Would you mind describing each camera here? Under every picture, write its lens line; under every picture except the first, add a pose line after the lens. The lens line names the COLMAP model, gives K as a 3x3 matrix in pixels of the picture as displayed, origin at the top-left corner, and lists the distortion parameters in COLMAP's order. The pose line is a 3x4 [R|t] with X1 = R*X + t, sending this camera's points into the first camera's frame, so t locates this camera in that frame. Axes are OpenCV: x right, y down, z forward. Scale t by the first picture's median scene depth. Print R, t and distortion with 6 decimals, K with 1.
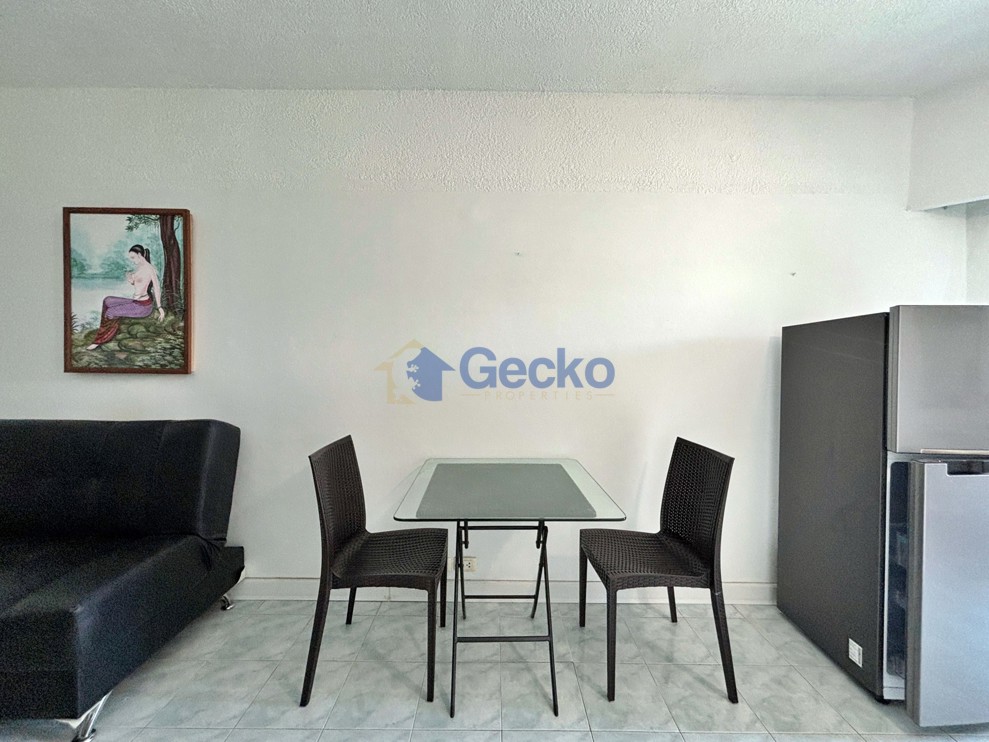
lens RADIAL K [[397.7, 0, 495.8], [0, 397.7, 367.4], [0, 0, 1]] dist [0.001561, 0.000166]
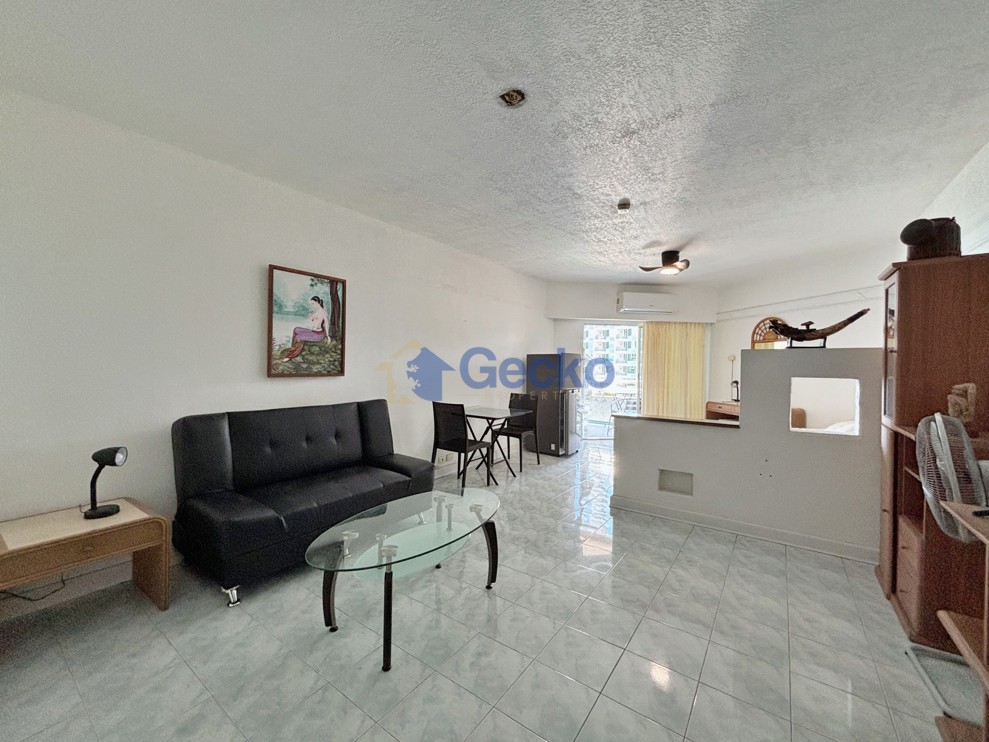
lens RADIAL K [[397.7, 0, 495.8], [0, 397.7, 367.4], [0, 0, 1]] dist [0.001561, 0.000166]
pose [[0.582131, -0.010868, 0.813023, -1.774962], [0.004447, 0.999938, 0.010182, -0.034747], [-0.813083, -0.002312, 0.582143, -0.516768]]
